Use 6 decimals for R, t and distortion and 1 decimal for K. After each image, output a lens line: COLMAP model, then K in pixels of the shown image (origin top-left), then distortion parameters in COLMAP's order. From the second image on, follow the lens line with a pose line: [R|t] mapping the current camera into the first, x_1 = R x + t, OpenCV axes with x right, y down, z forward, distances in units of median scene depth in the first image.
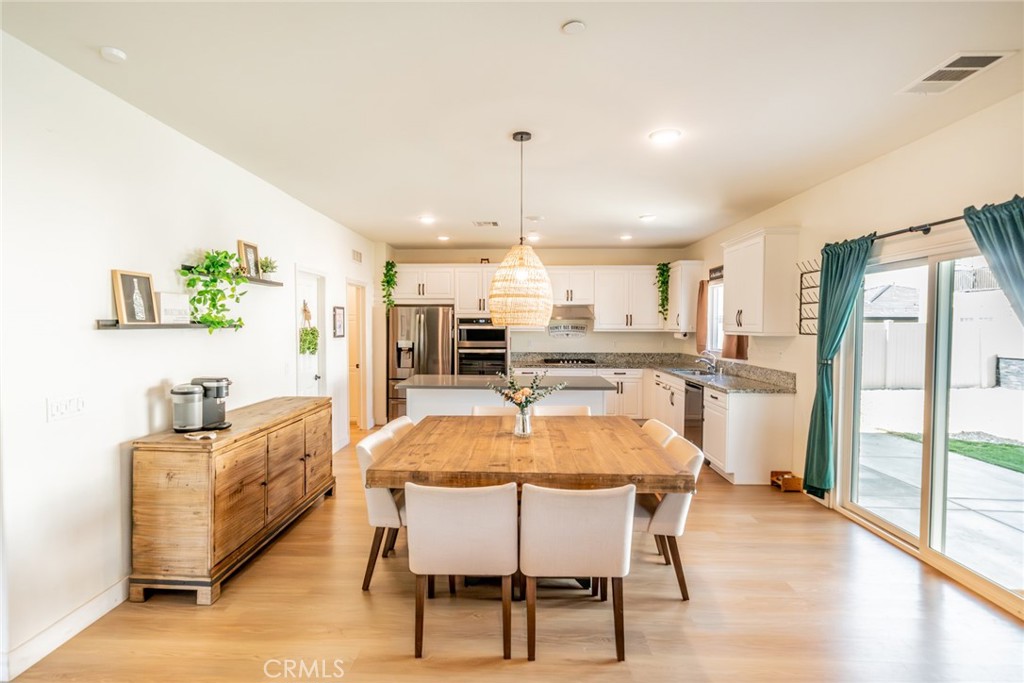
lens RADIAL K [[505.5, 0, 498.1], [0, 505.5, 343.3], [0, 0, 1]] dist [0.000055, 0.000231]
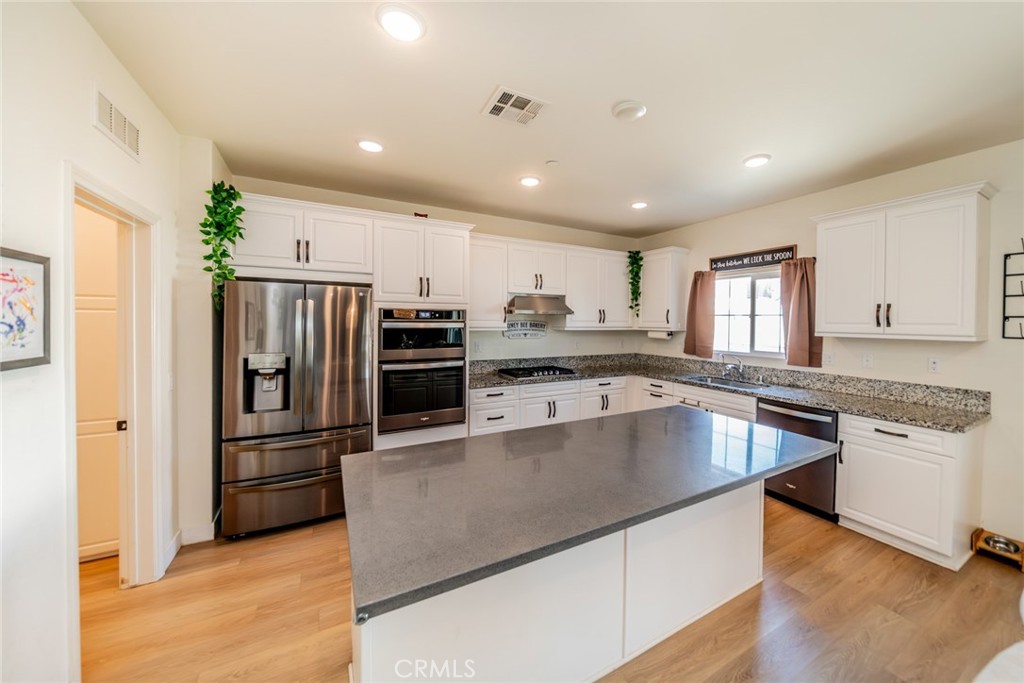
lens RADIAL K [[372.6, 0, 541.3], [0, 372.6, 325.6], [0, 0, 1]] dist [-0.008102, 0.000035]
pose [[0.844938, -0.000837, 0.534864, -0.155723], [0.012412, 0.999760, -0.018043, -0.022536], [-0.534720, 0.021885, 0.844746, 0.581645]]
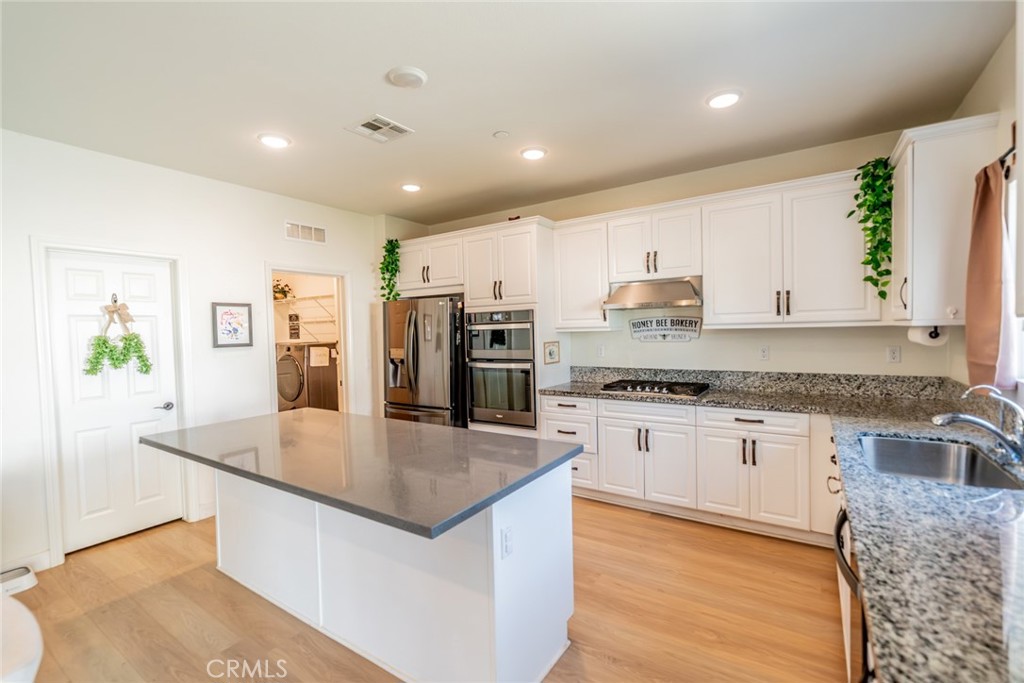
lens RADIAL K [[452.1, 0, 507.6], [0, 452.1, 342.1], [0, 0, 1]] dist [0.000301, 0.000072]
pose [[0.849825, -0.007697, -0.527008, 0.280184], [0.006773, 0.999970, -0.003683, -0.011310], [0.527021, -0.000440, 0.849852, 0.558204]]
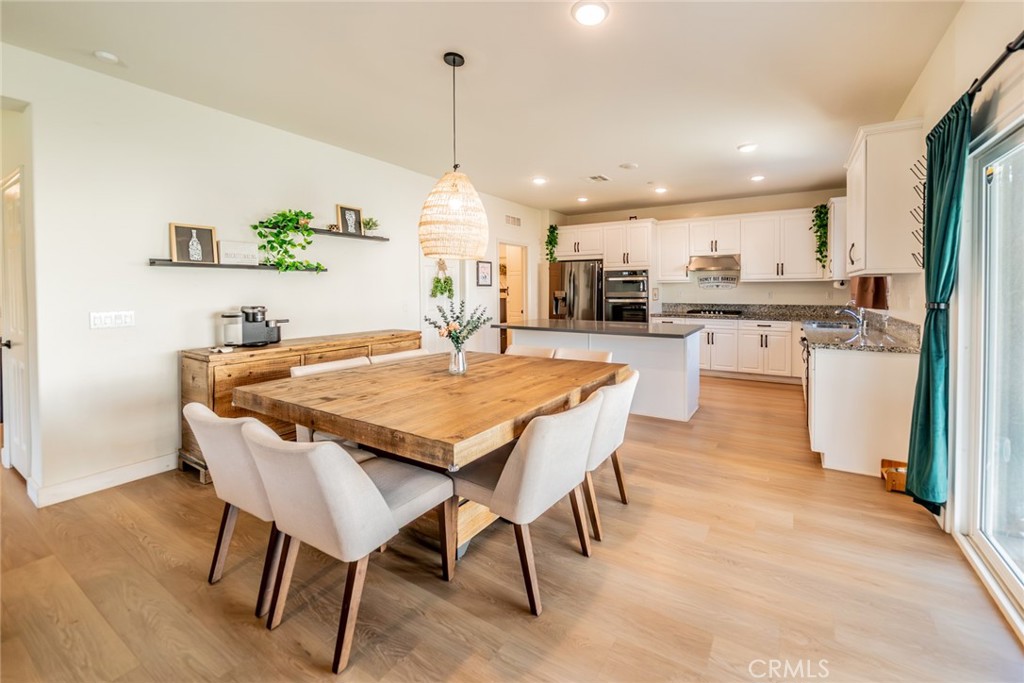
lens RADIAL K [[398.4, 0, 578.6], [0, 398.4, 295.4], [0, 0, 1]] dist [-0.008414, 0.000035]
pose [[0.901055, 0.001944, -0.433701, 0.258746], [-0.011093, 0.999766, -0.018566, 0.021566], [0.433564, 0.021540, 0.900865, 0.191754]]
